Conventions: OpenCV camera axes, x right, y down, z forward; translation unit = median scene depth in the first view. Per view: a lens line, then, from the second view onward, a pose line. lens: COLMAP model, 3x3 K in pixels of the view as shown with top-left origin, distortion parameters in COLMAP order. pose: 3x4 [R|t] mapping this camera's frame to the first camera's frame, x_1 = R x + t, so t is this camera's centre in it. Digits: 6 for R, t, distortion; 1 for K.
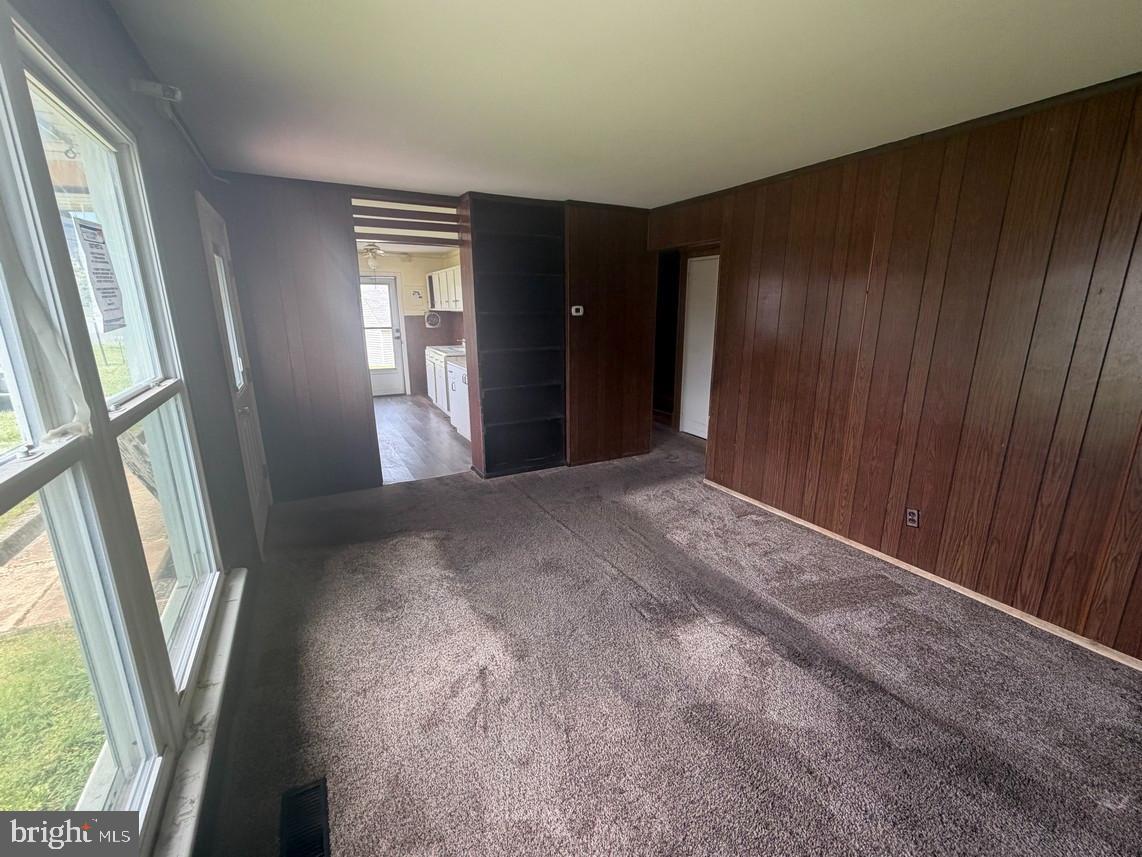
lens RADIAL K [[478.2, 0, 571.0], [0, 478.2, 428.5], [0, 0, 1]] dist [-0.000094, 0.000043]
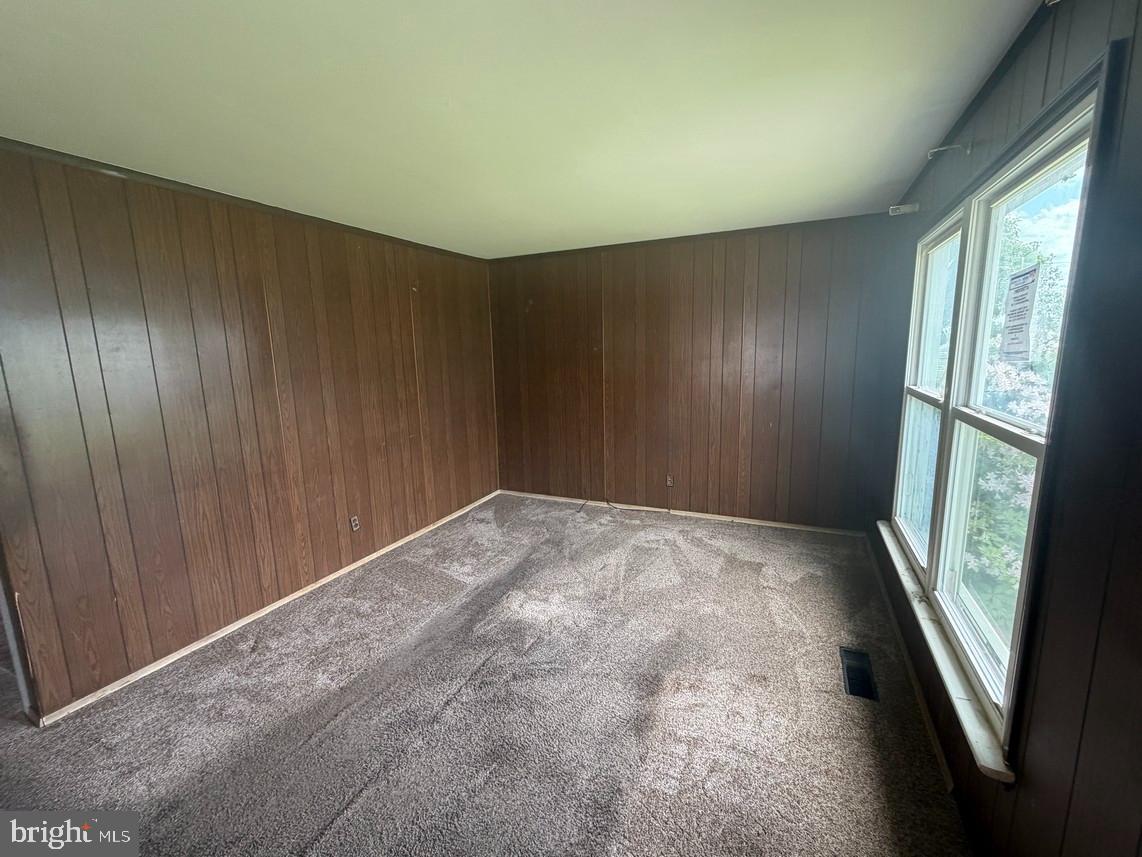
lens RADIAL K [[478.2, 0, 571.0], [0, 478.2, 428.5], [0, 0, 1]] dist [-0.000094, 0.000043]
pose [[-0.580810, -0.119540, 0.805214, -0.527601], [0.226357, 0.926432, 0.300809, -0.262069], [-0.781935, 0.356979, -0.511022, 1.011760]]
